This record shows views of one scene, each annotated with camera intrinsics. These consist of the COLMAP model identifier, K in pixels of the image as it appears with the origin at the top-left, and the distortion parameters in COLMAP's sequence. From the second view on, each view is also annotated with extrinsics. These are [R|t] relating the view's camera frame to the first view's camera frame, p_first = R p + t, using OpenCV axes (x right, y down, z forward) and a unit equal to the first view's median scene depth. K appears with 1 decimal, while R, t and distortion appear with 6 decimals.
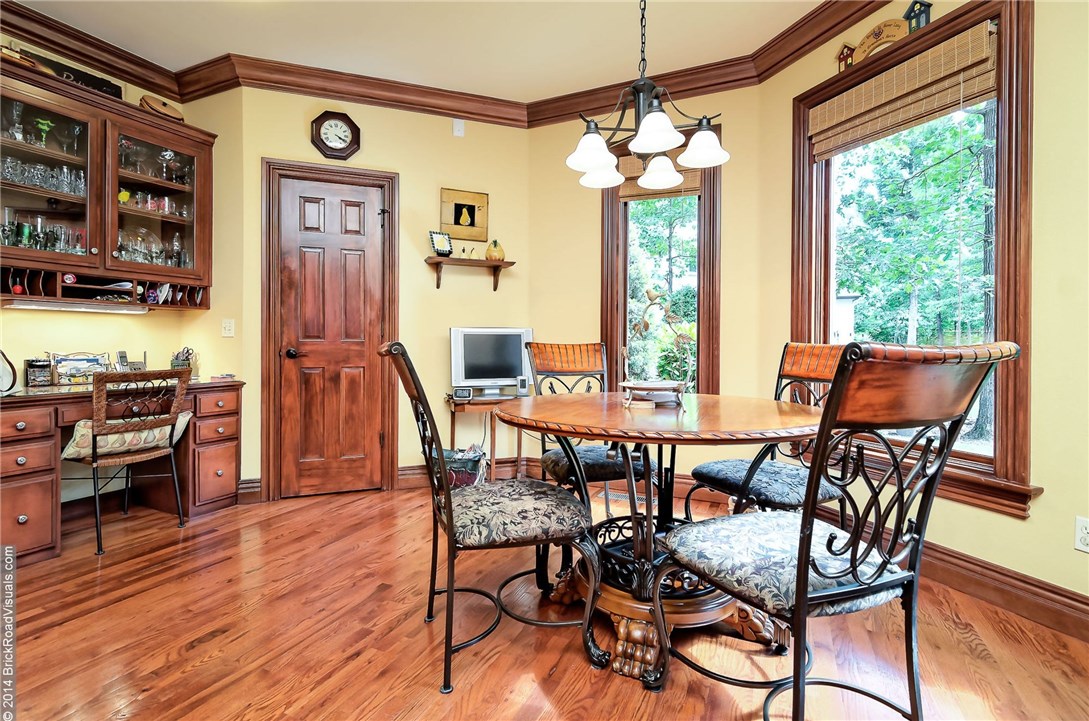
lens RADIAL K [[498.2, 0, 545.5], [0, 498.2, 343.9], [0, 0, 1]] dist [-0.000584, -0.000215]
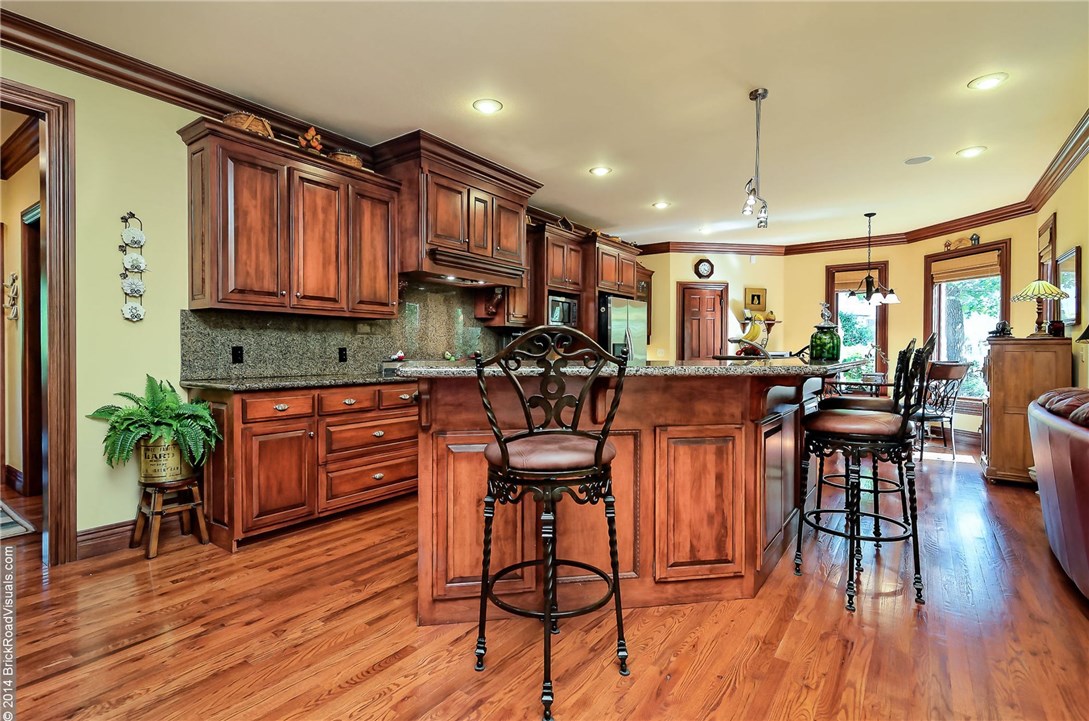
lens RADIAL K [[522.9, 0, 542.4], [0, 522.9, 355.9], [0, 0, 1]] dist [-0.000884, -0.000637]
pose [[0.981077, -0.000362, -0.193617, -0.695956], [0.001195, 0.999991, 0.004187, -0.025896], [0.193613, -0.004339, 0.981068, -1.547820]]
